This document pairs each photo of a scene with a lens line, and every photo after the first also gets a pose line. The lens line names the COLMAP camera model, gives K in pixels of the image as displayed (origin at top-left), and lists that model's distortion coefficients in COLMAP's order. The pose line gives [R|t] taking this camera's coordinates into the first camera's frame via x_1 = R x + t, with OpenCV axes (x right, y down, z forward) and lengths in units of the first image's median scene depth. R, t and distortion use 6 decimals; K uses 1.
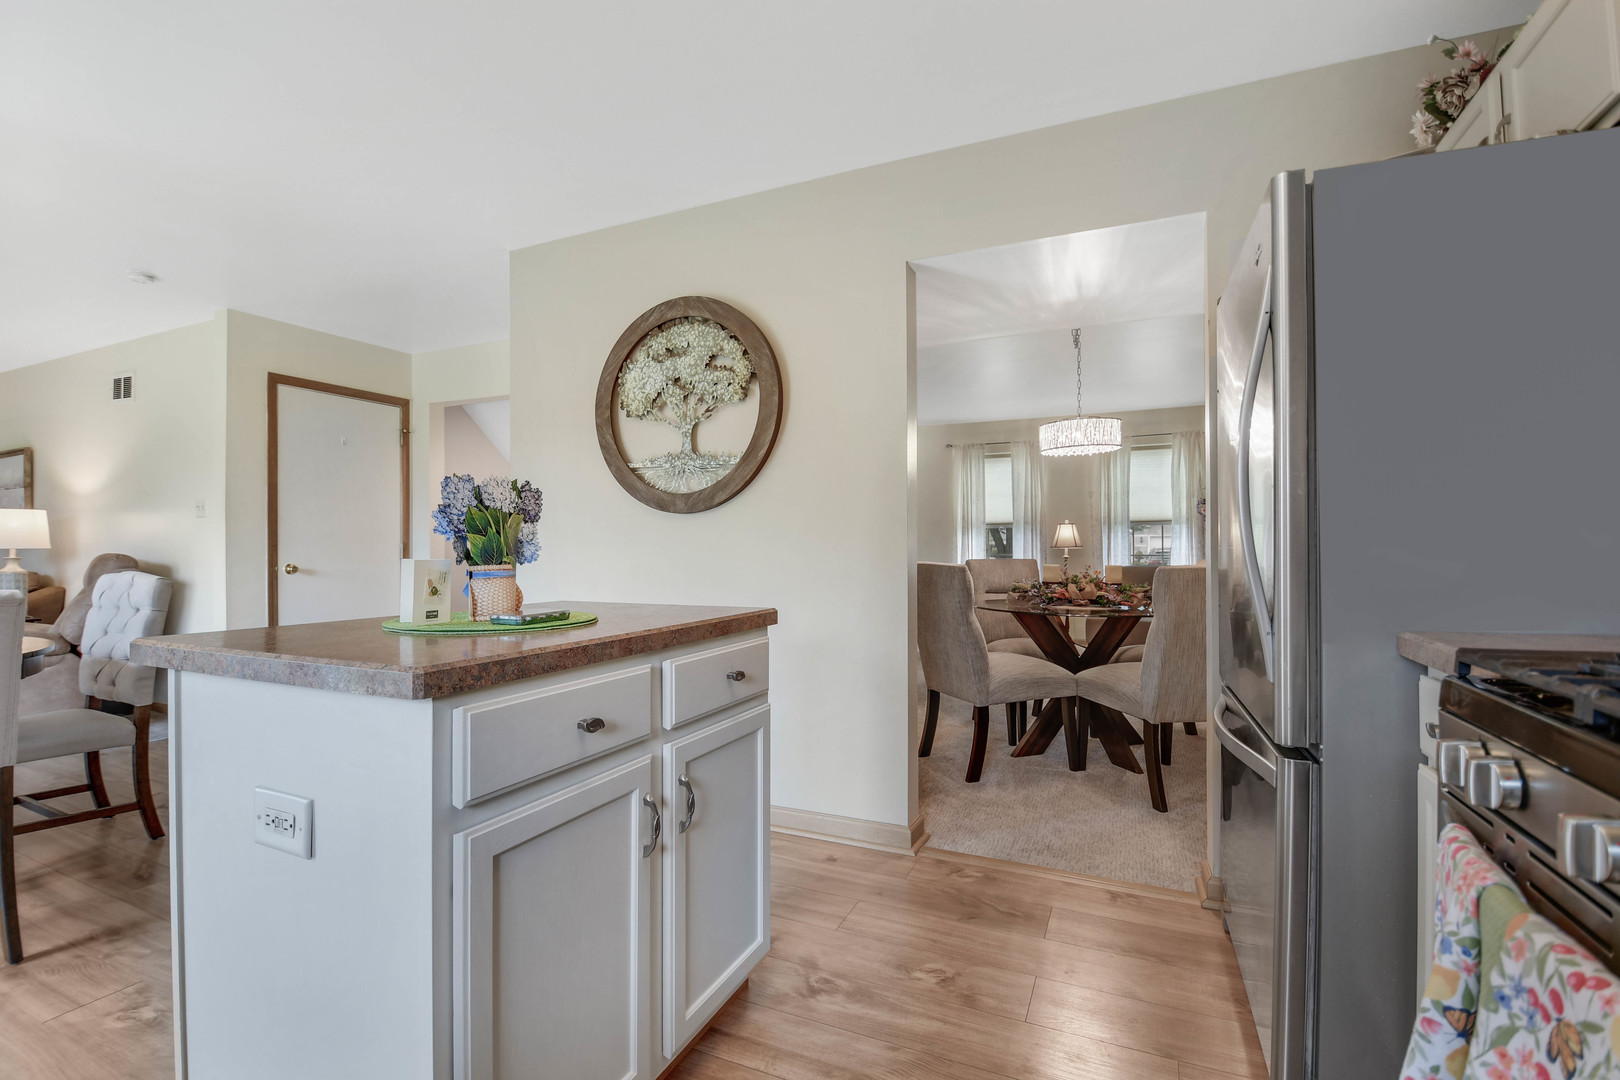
lens RADIAL K [[720.1, 0, 800.6], [0, 720.1, 549.0], [0, 0, 1]] dist [0.014365, -0.020454]
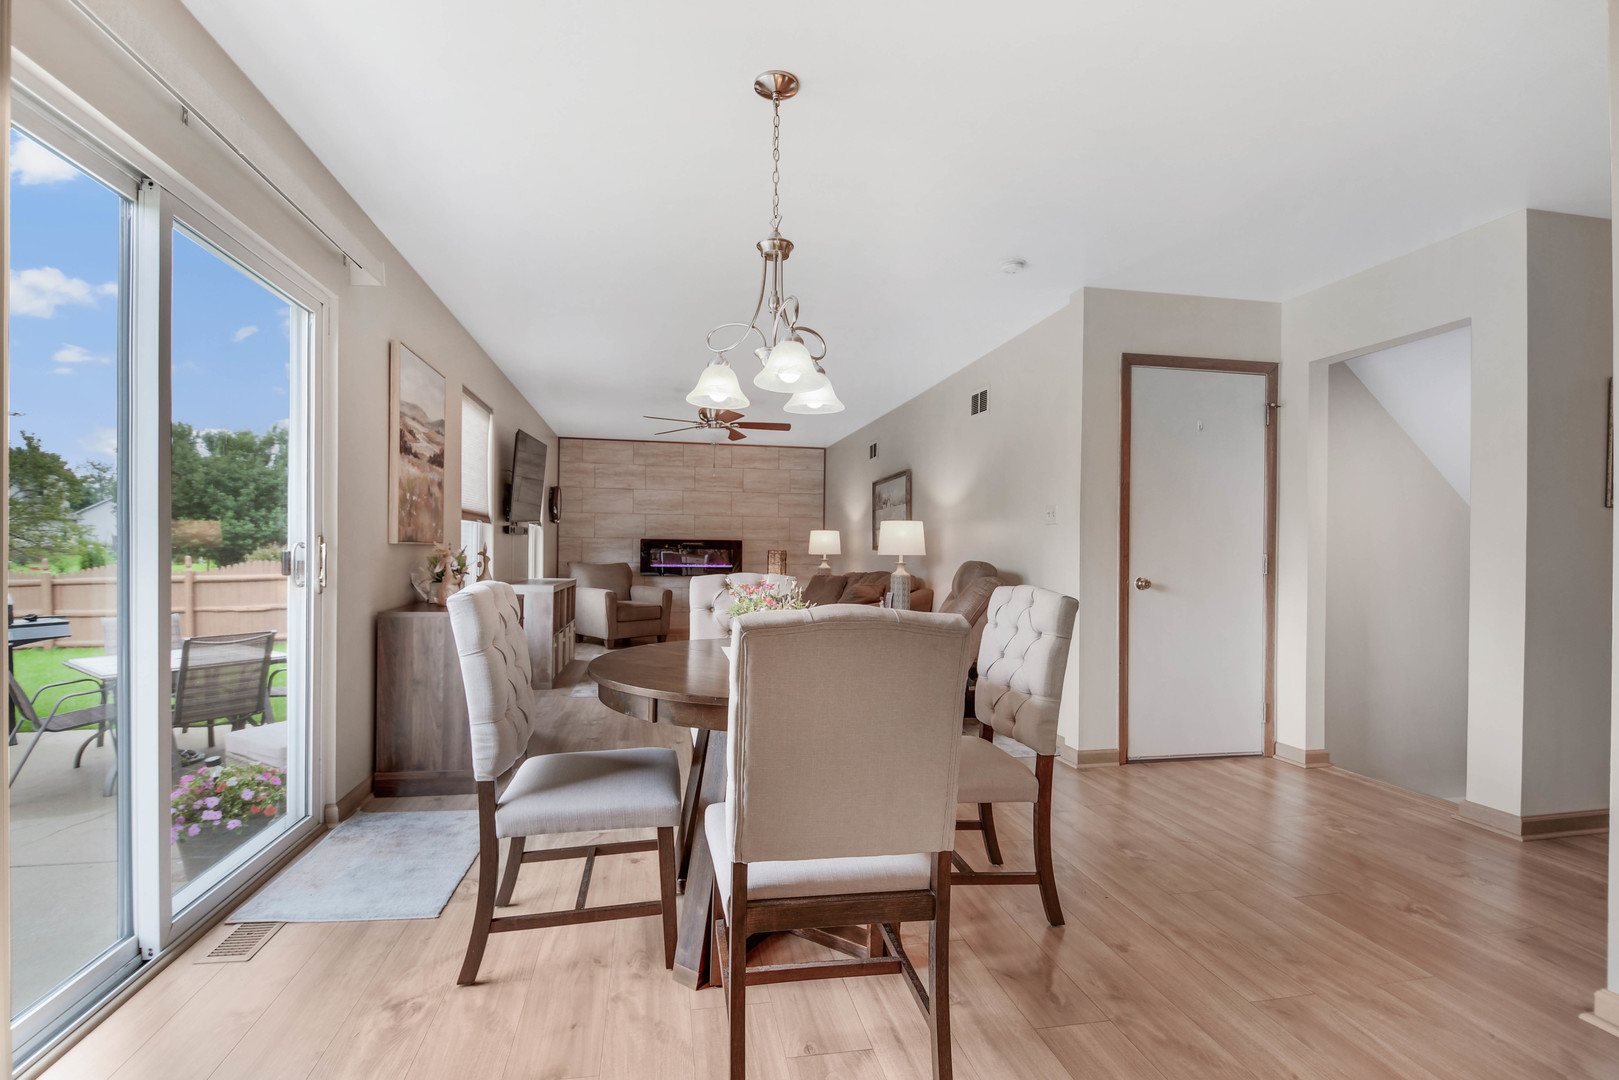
lens RADIAL K [[742.6, 0, 809.5], [0, 742.6, 540.0], [0, 0, 1]] dist [-0.000407, -0.000062]
pose [[0.595876, -0.005240, -0.803059, -0.243672], [-0.013740, 0.999766, -0.016719, -0.002968], [0.802959, 0.020997, 0.595665, 0.172723]]
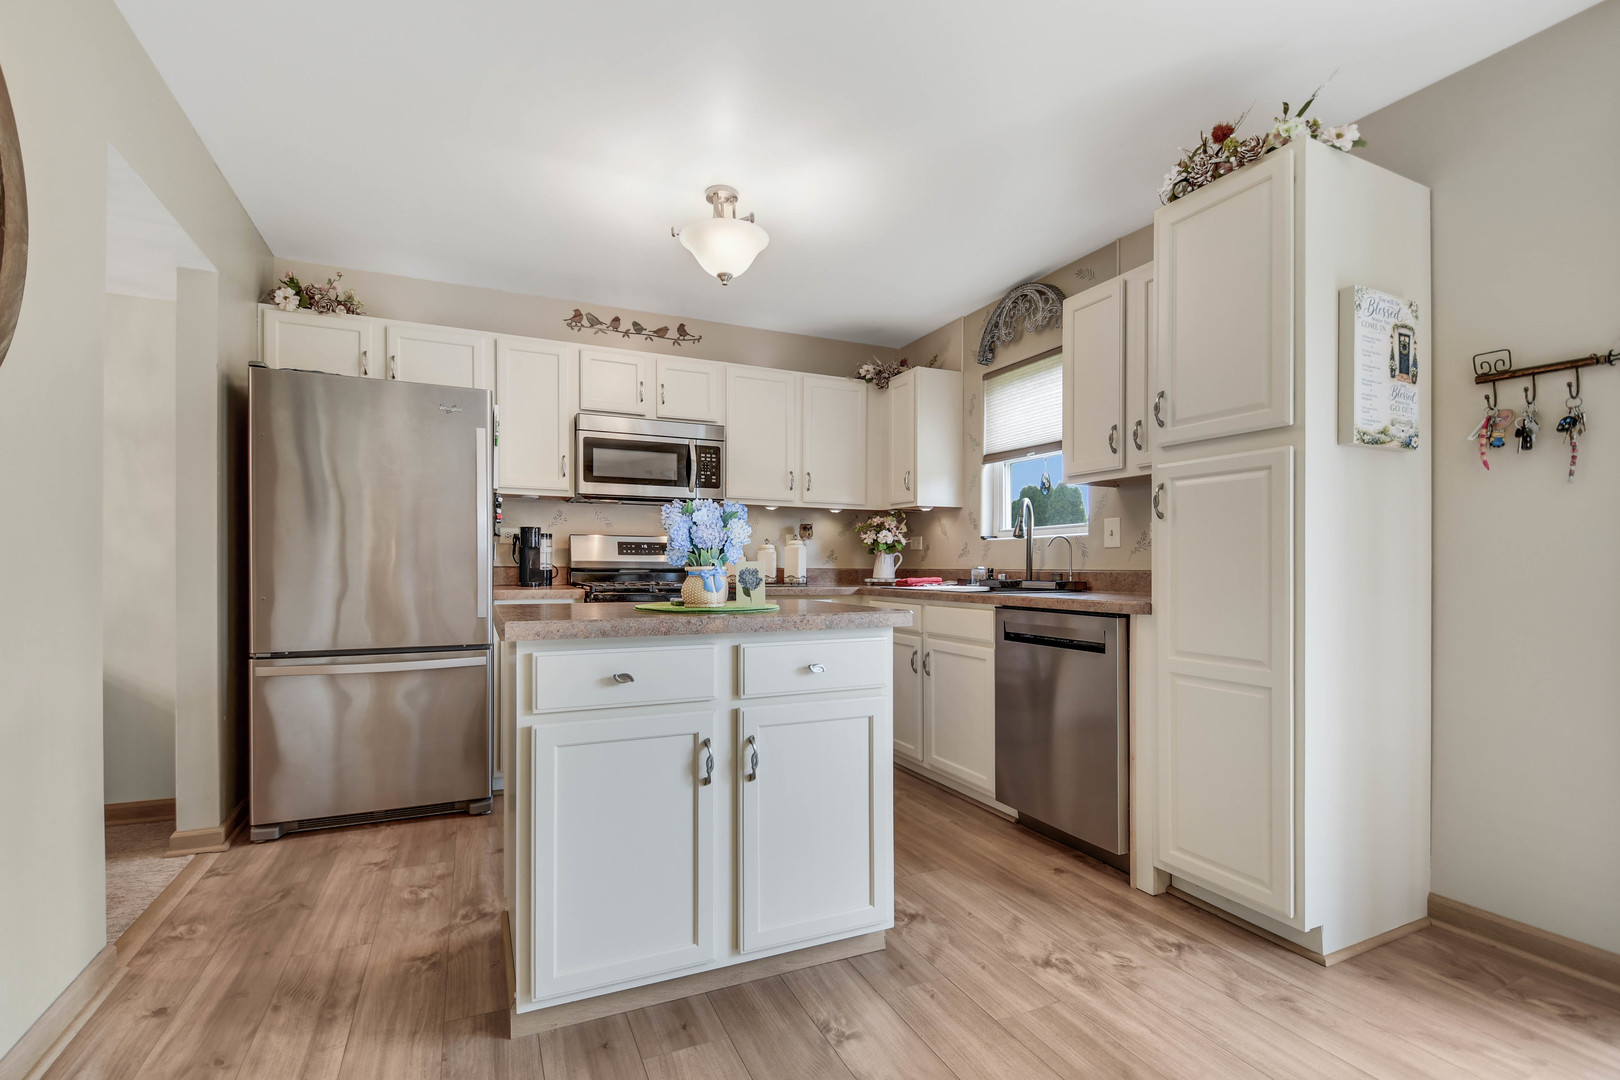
lens RADIAL K [[729.8, 0, 802.1], [0, 729.8, 554.3], [0, 0, 1]] dist [0.020409, -0.025355]
pose [[-0.753480, 0.005585, 0.657447, -0.481462], [-0.003042, 0.999924, -0.011981, 0.004986], [-0.657464, -0.011028, -0.753405, 0.631978]]
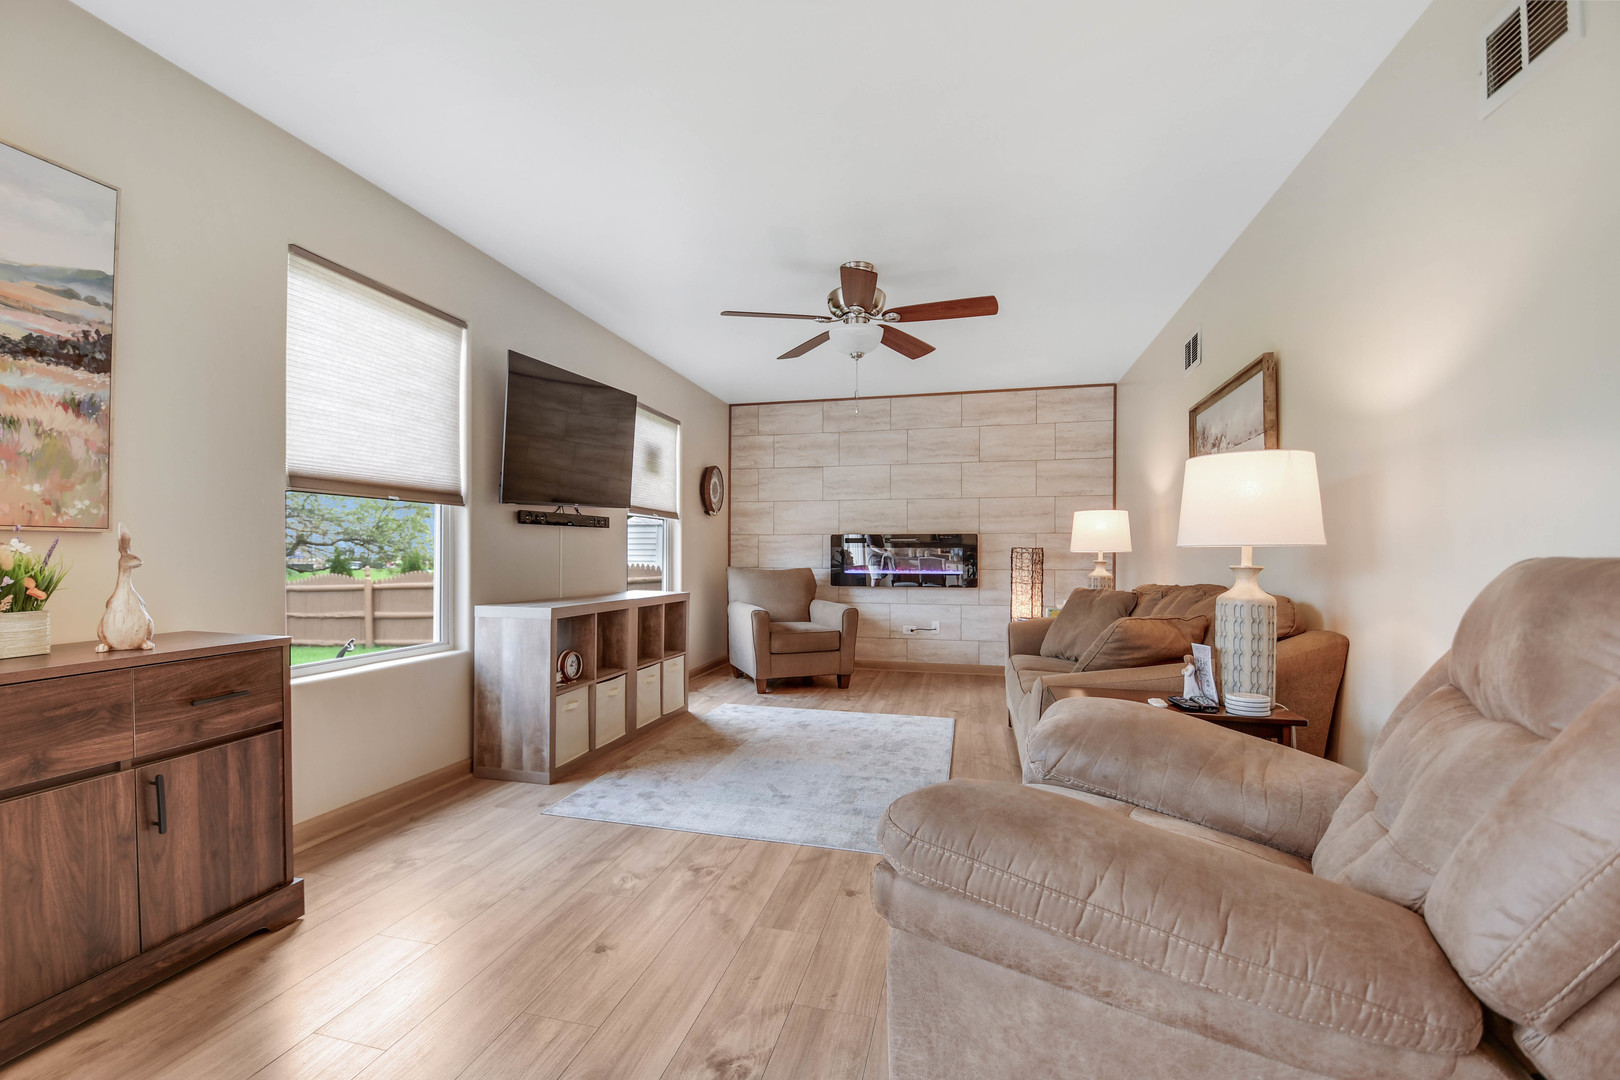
lens RADIAL K [[720.1, 0, 800.6], [0, 720.1, 549.0], [0, 0, 1]] dist [0.014365, -0.020454]
pose [[0.181799, -0.008845, -0.983296, -0.770835], [-0.003080, 0.999950, -0.009565, 0.007209], [0.983331, 0.004767, 0.181763, 0.693752]]
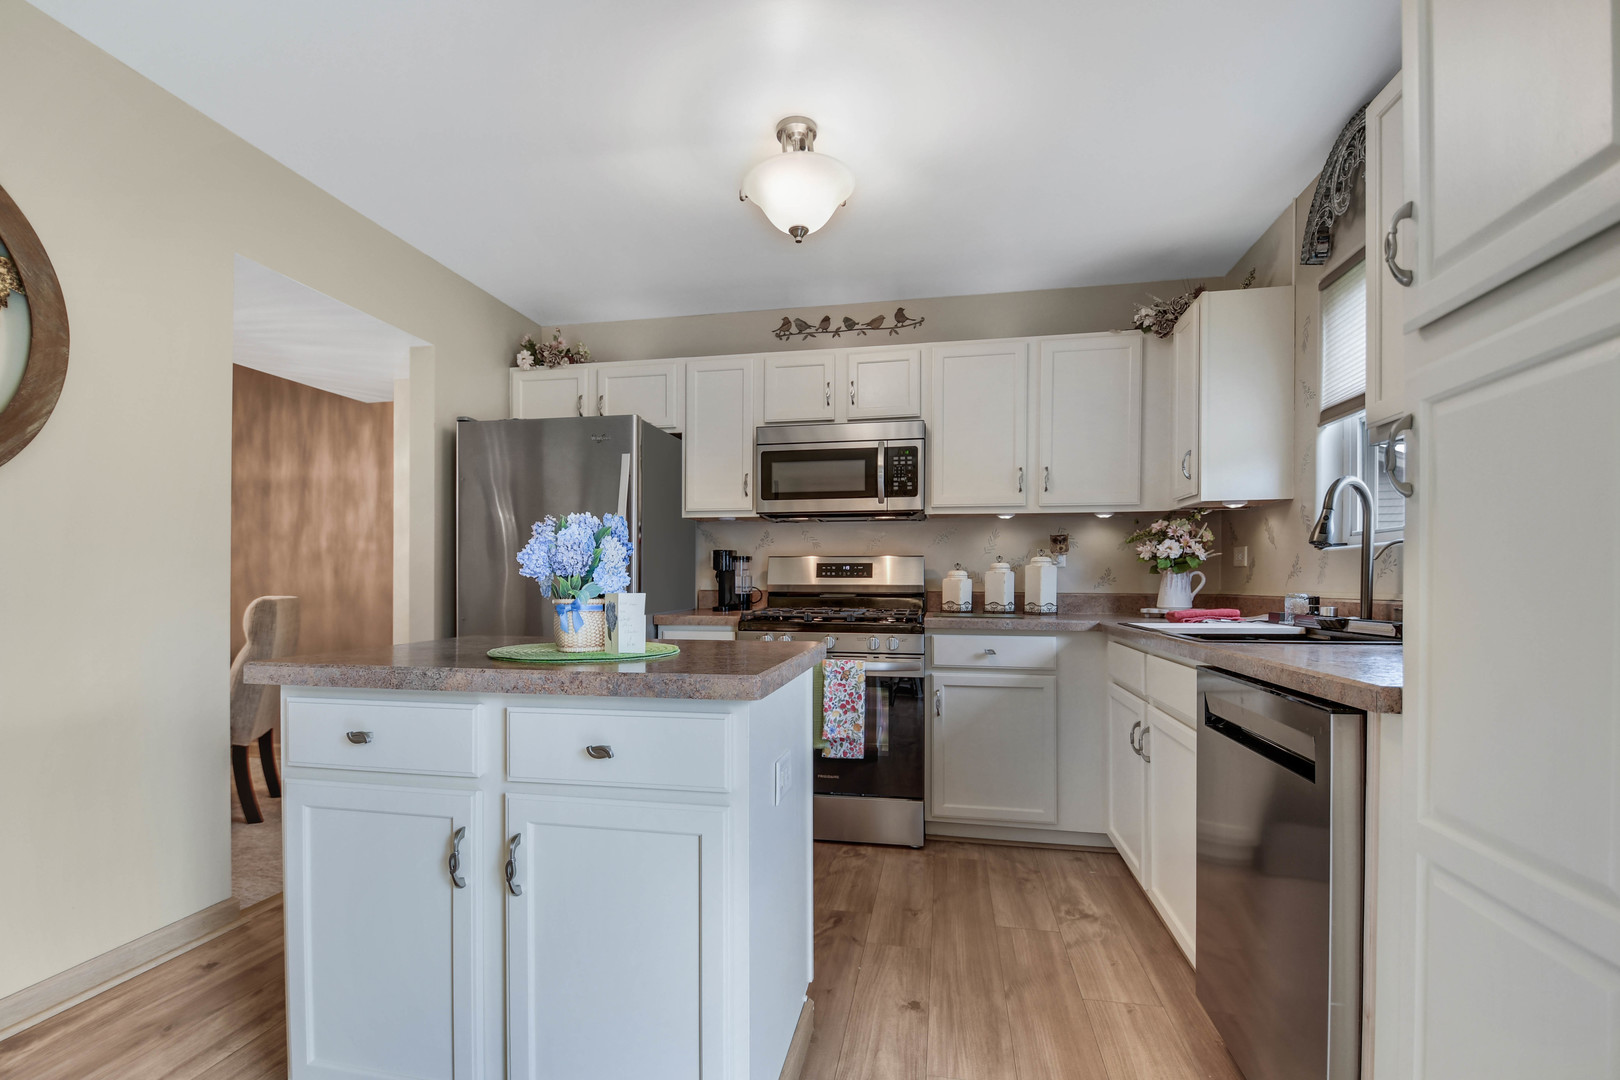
lens RADIAL K [[717.3, 0, 803.0], [0, 717.3, 584.8], [0, 0, 1]] dist [0.031469, -0.040682]
pose [[-0.225170, -0.007291, 0.974292, -0.503366], [0.000418, 0.999971, 0.007580, -0.002066], [-0.974319, 0.002114, -0.225161, 0.307679]]
